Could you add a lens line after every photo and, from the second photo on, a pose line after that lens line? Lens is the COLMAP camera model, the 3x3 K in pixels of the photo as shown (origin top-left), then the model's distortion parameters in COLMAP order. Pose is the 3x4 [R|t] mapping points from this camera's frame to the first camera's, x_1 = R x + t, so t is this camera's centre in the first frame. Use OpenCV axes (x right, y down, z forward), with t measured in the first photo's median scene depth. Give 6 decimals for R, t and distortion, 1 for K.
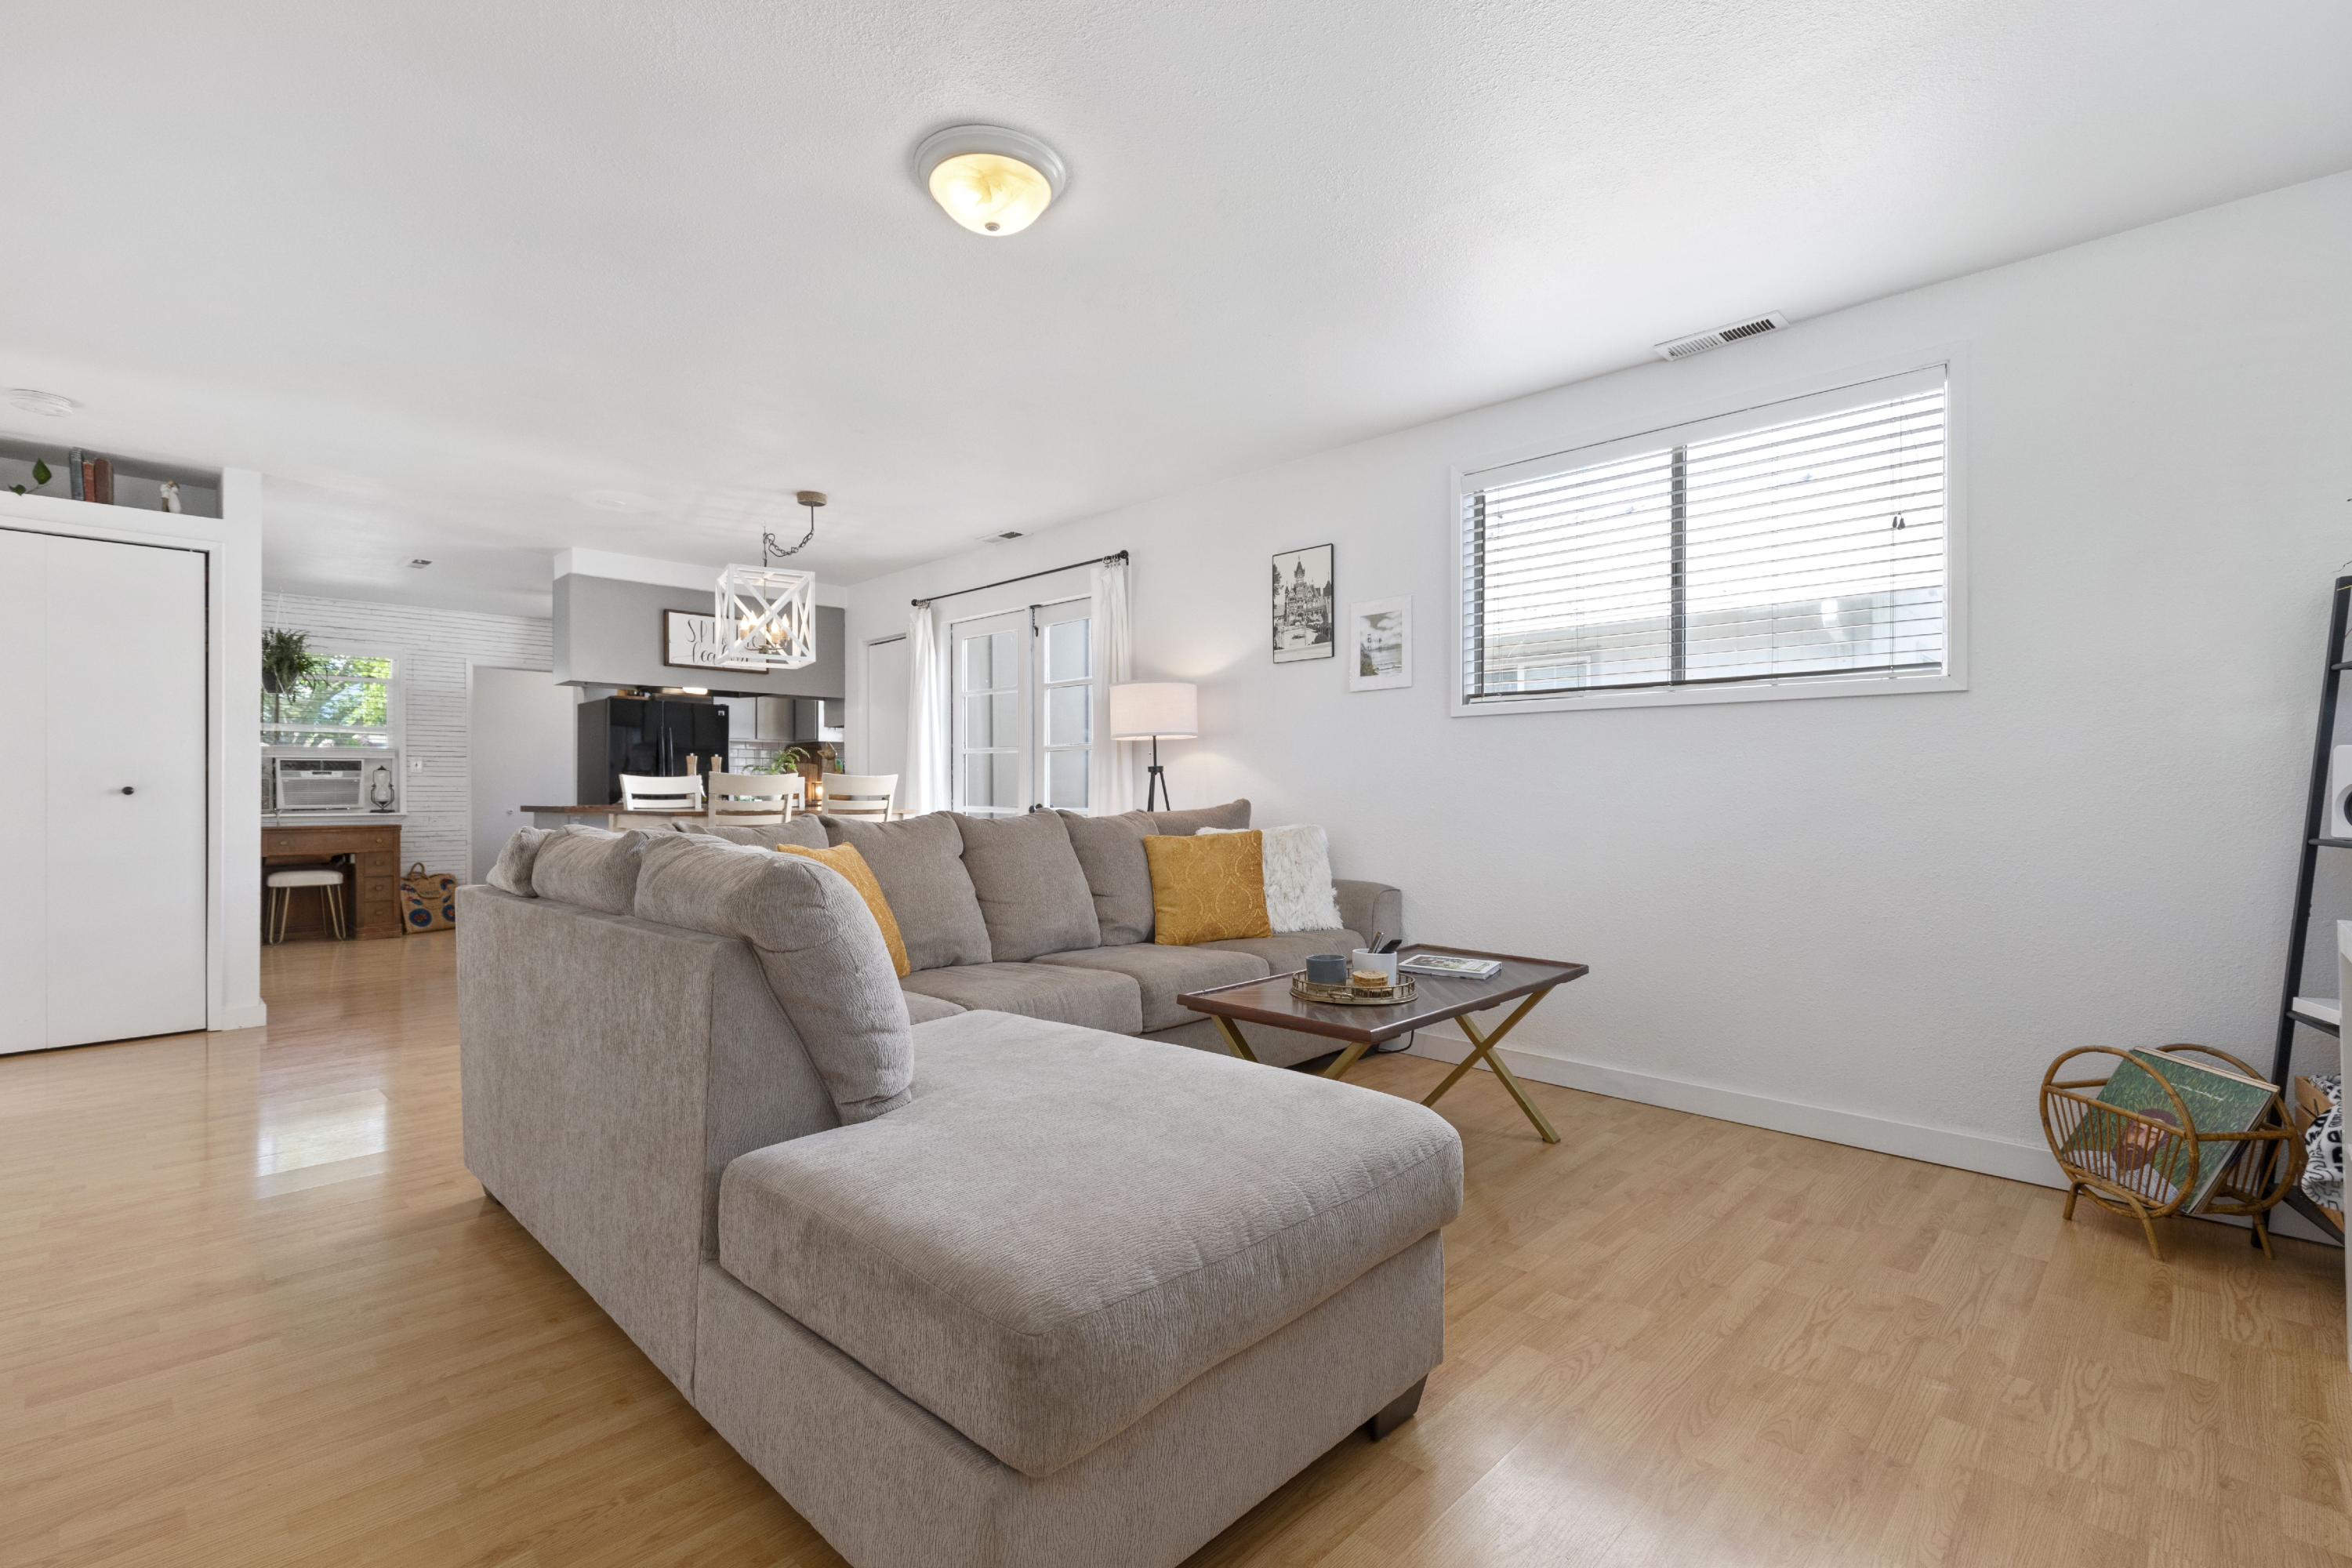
lens RADIAL K [[1063.1, 0, 1178.2], [0, 1063.1, 773.7], [0, 0, 1]] dist [0.001299, 0.000252]
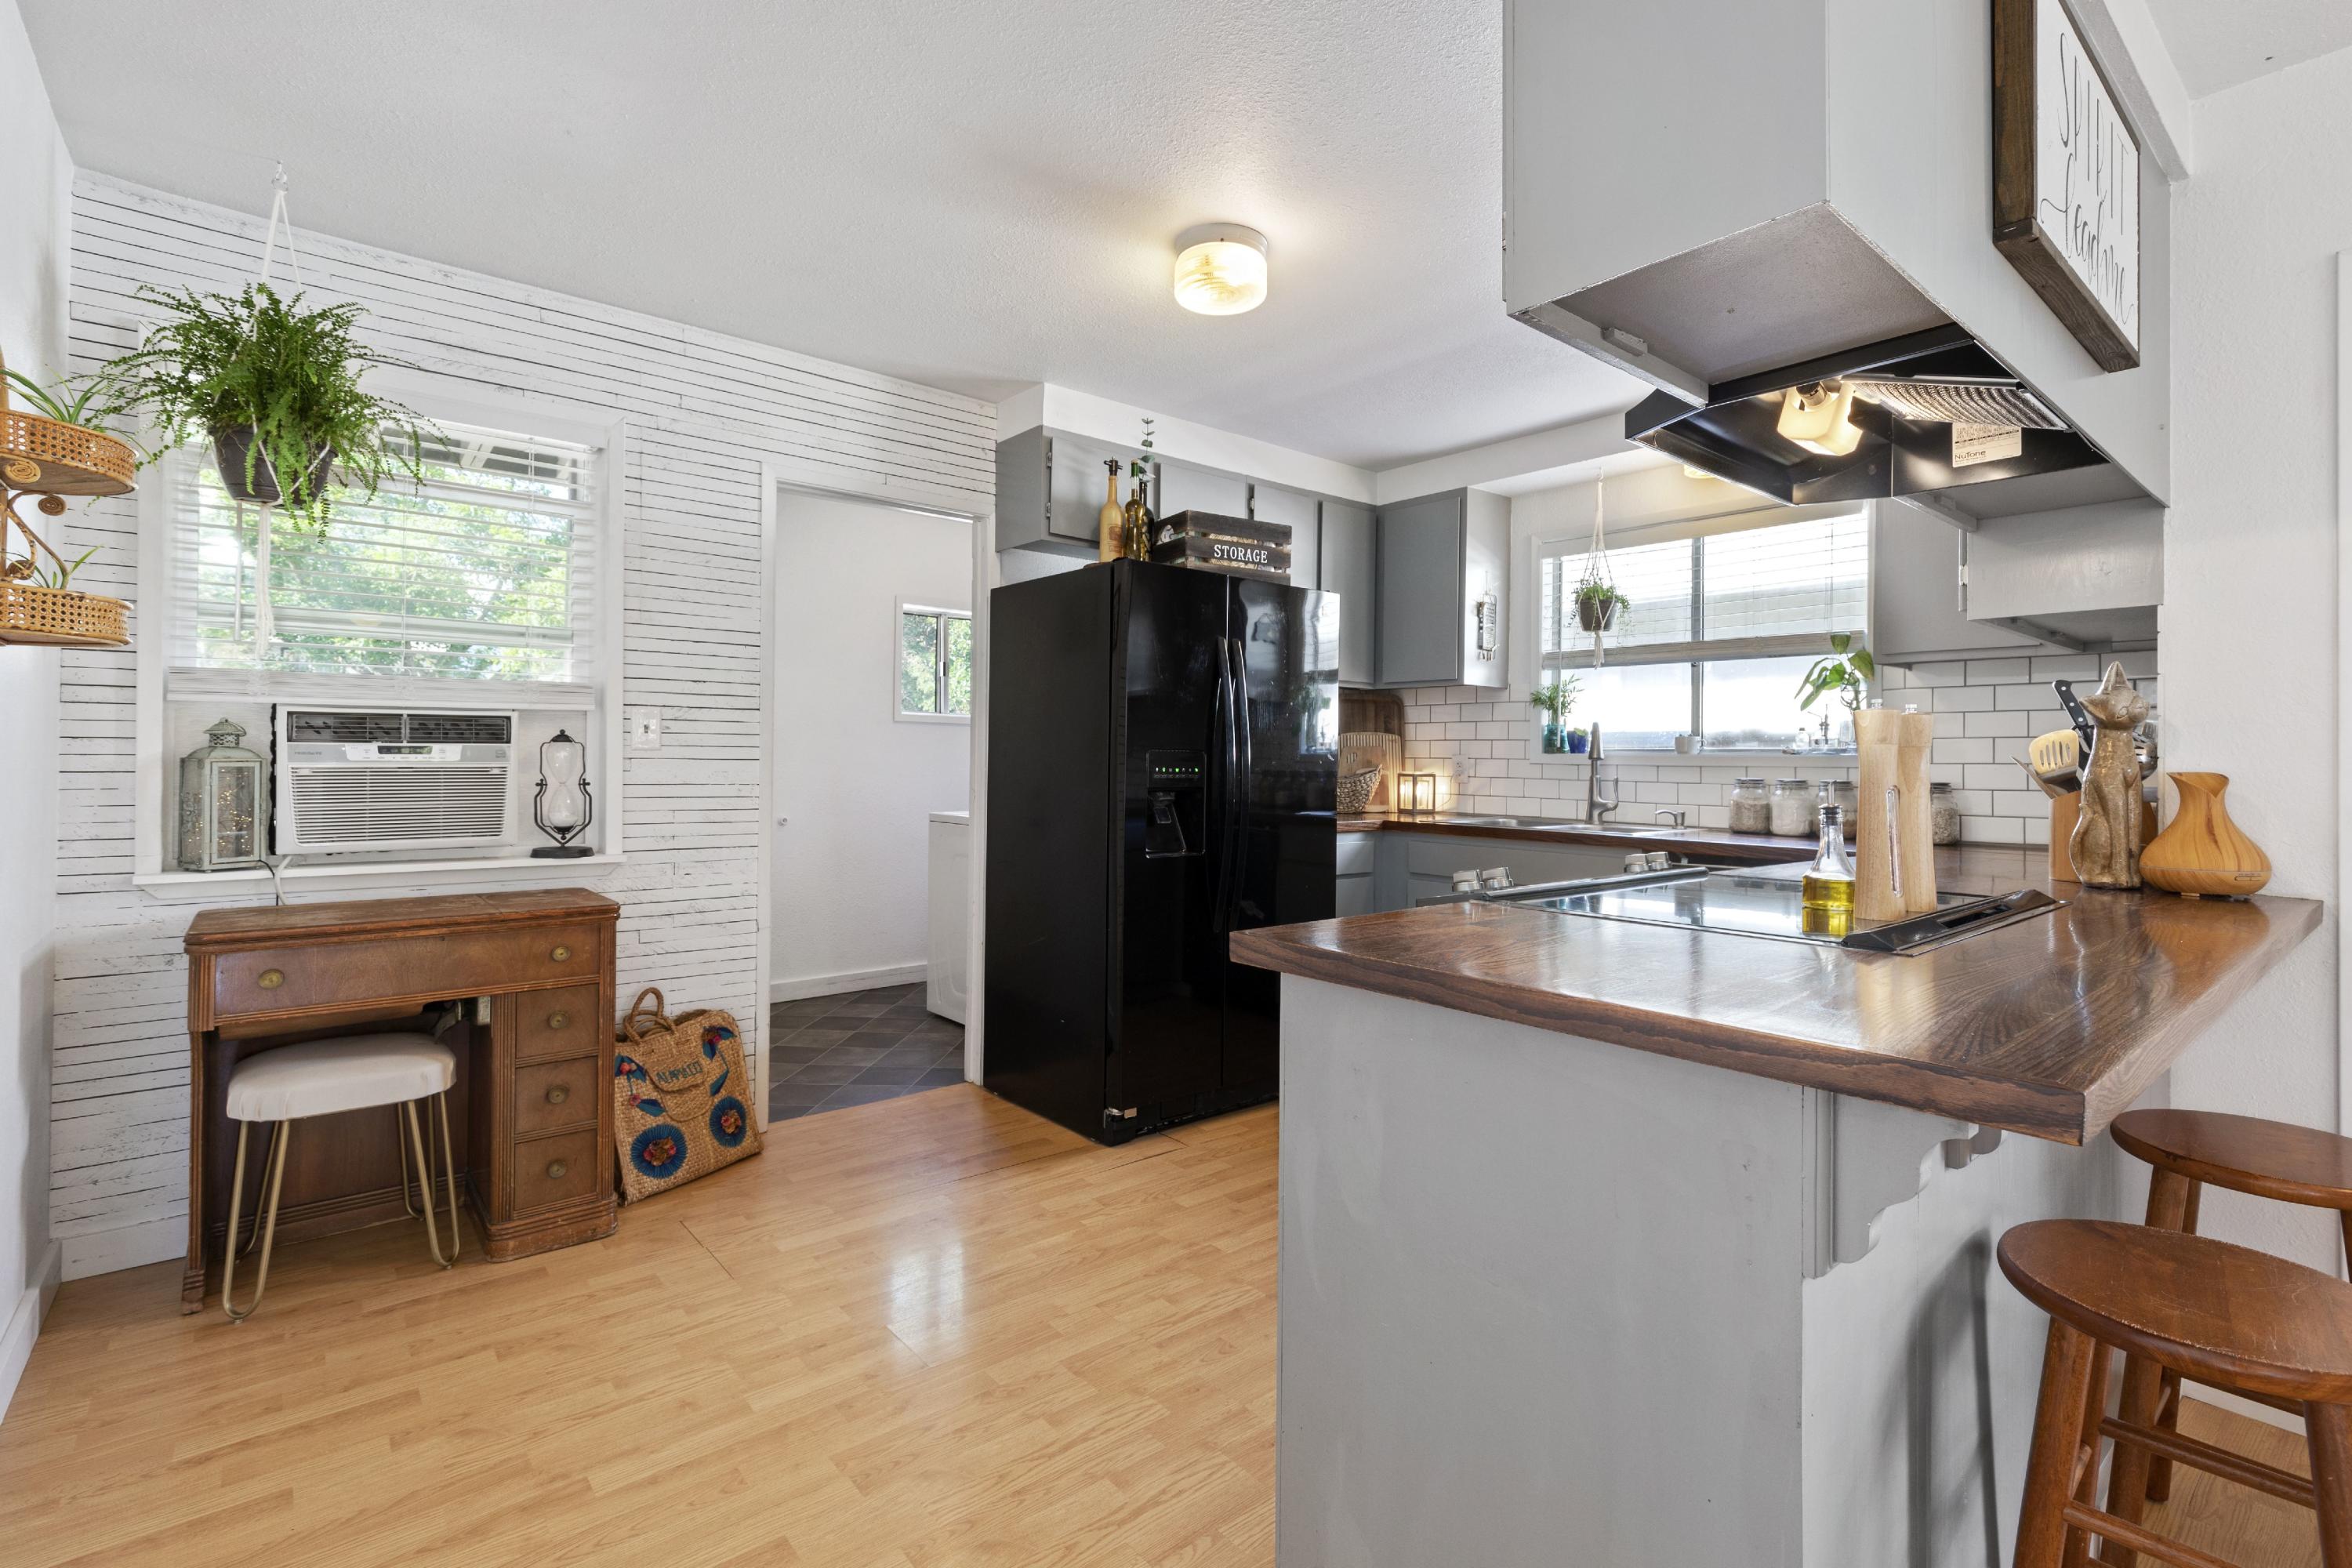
lens RADIAL K [[1074.1, 0, 1201.2], [0, 1074.1, 737.3], [0, 0, 1]] dist [-0.000366, -0.000190]
pose [[0.996988, 0.011417, -0.076705, -0.577805], [-0.011690, 0.999927, -0.003111, -0.007406], [0.076664, 0.003998, 0.997049, 0.747361]]
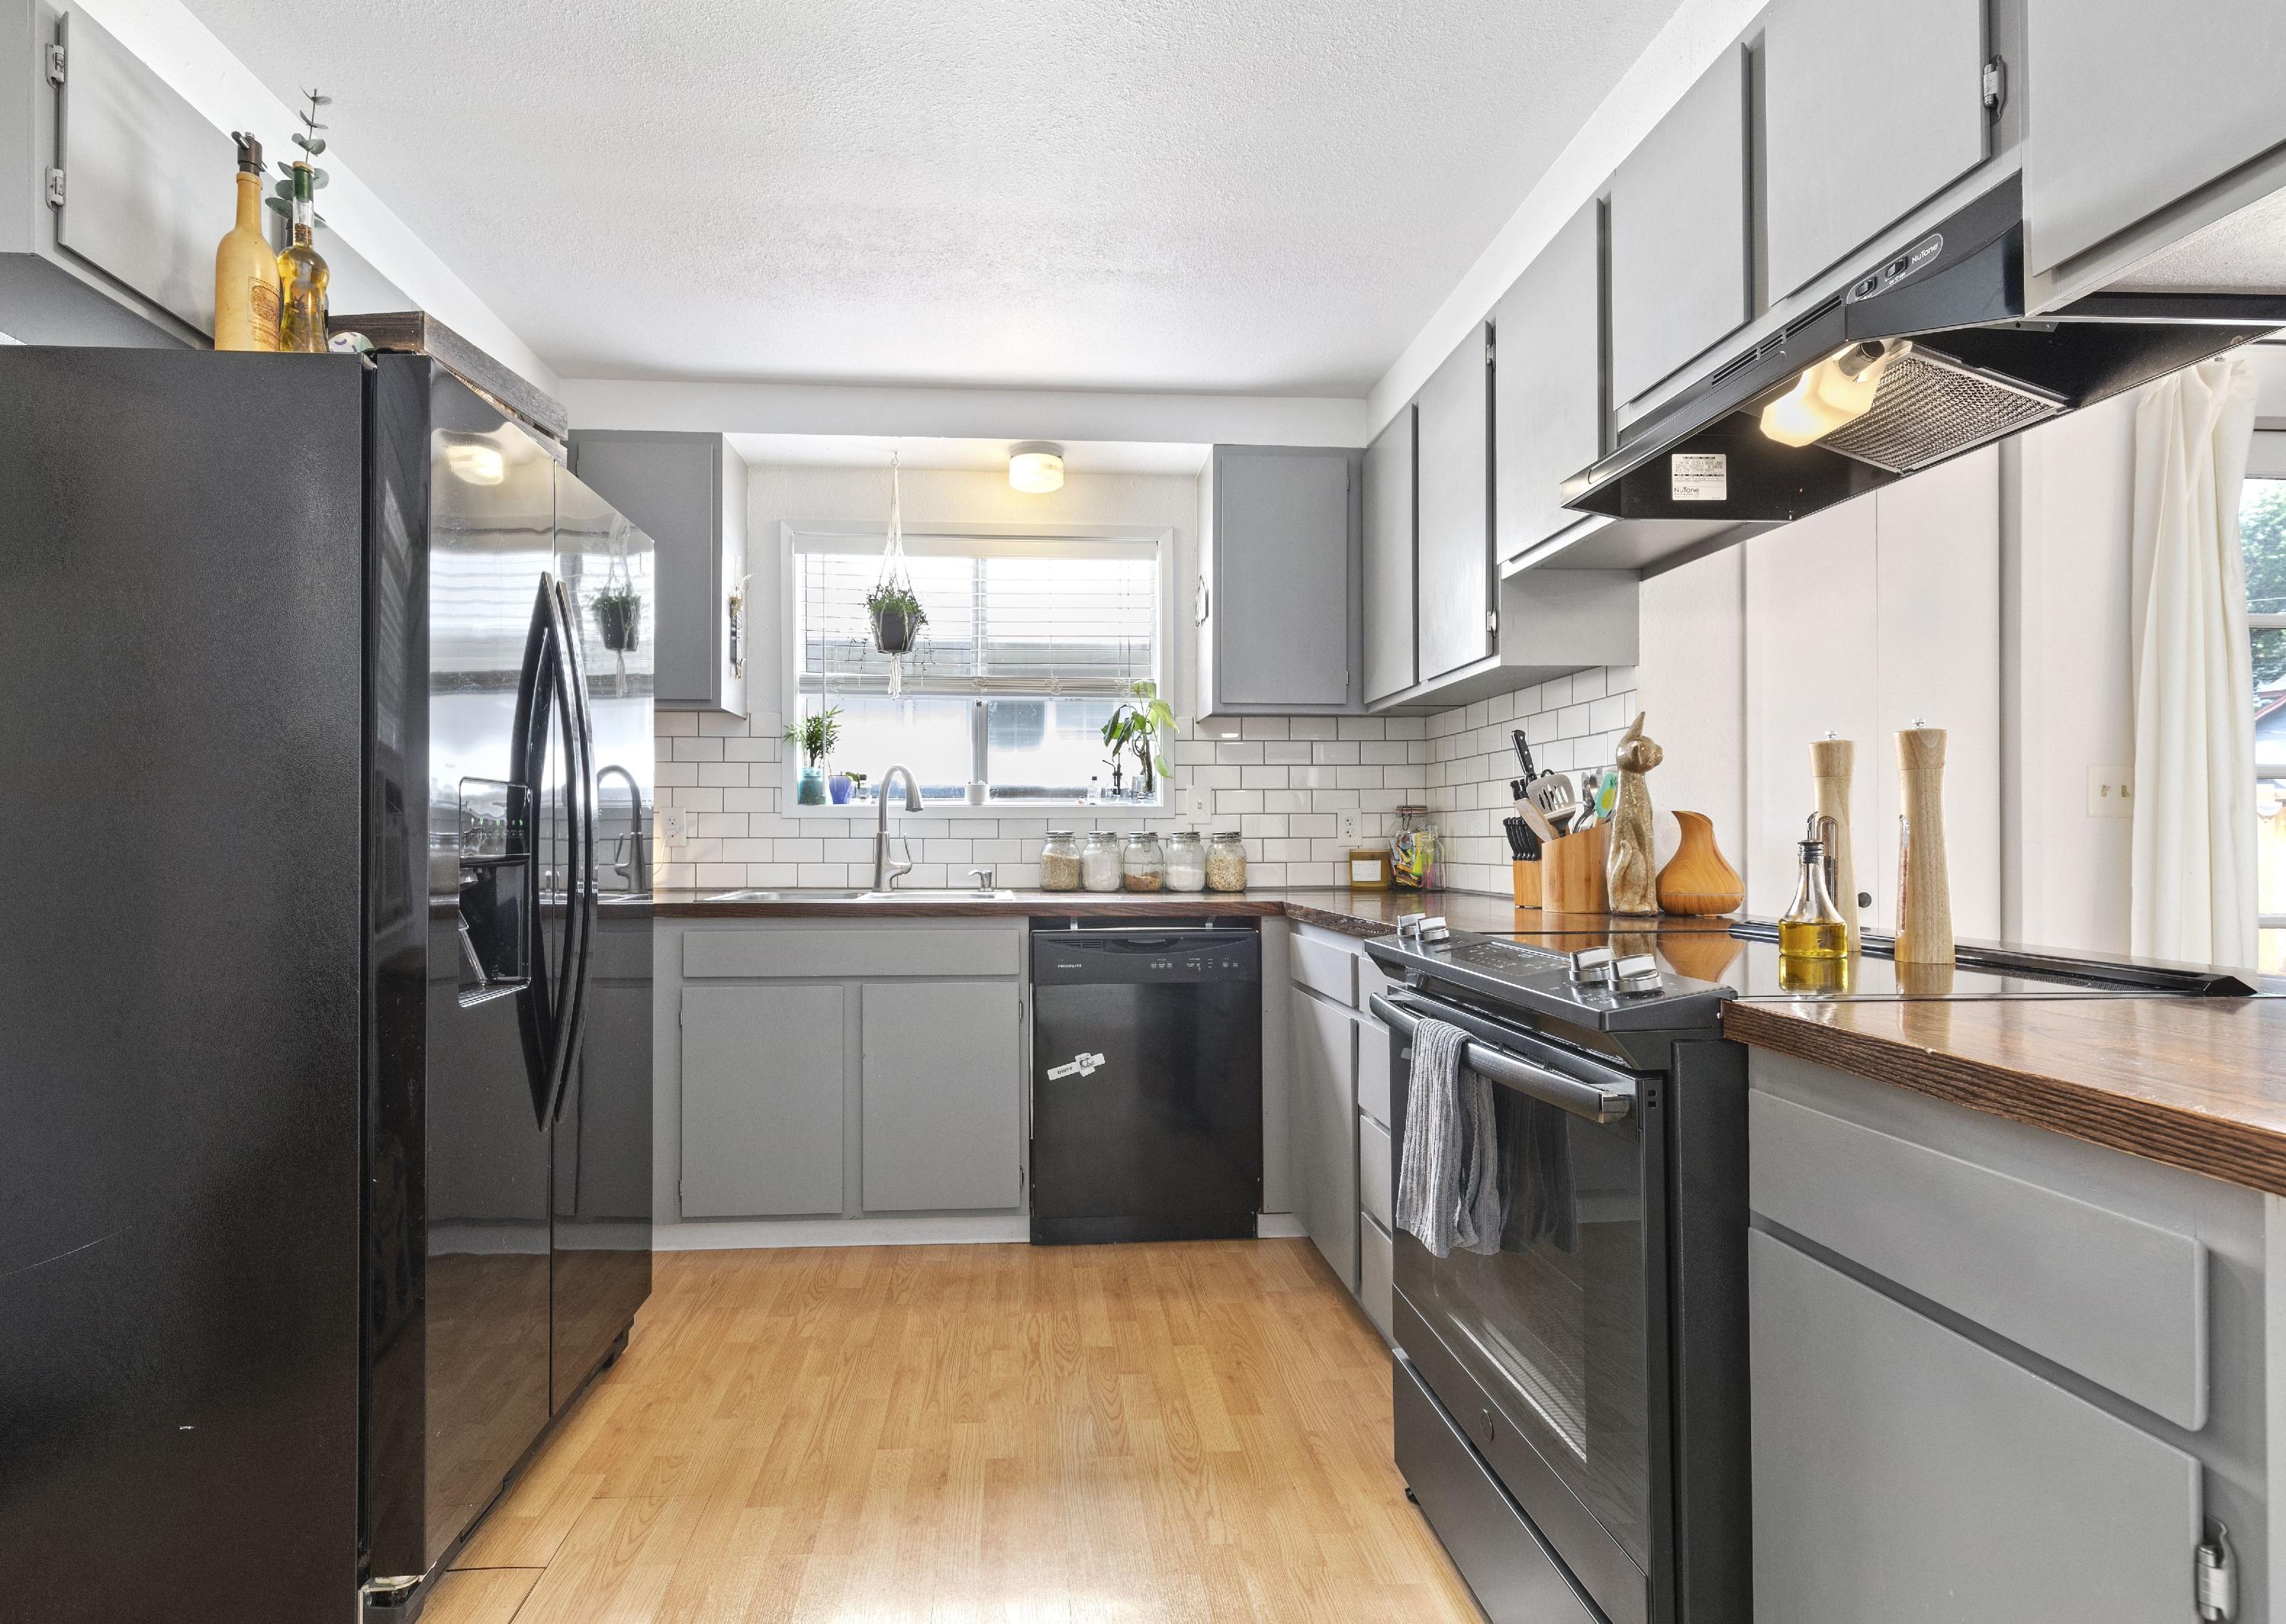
lens RADIAL K [[1118.3, 0, 1141.1], [0, 1118.3, 830.5], [0, 0, 1]] dist [0.000163, -0.001297]
pose [[0.665746, -0.001487, 0.746177, -0.705030], [-0.011741, 0.999853, 0.012468, 0.001137], [-0.746086, -0.017062, 0.665631, 0.938633]]
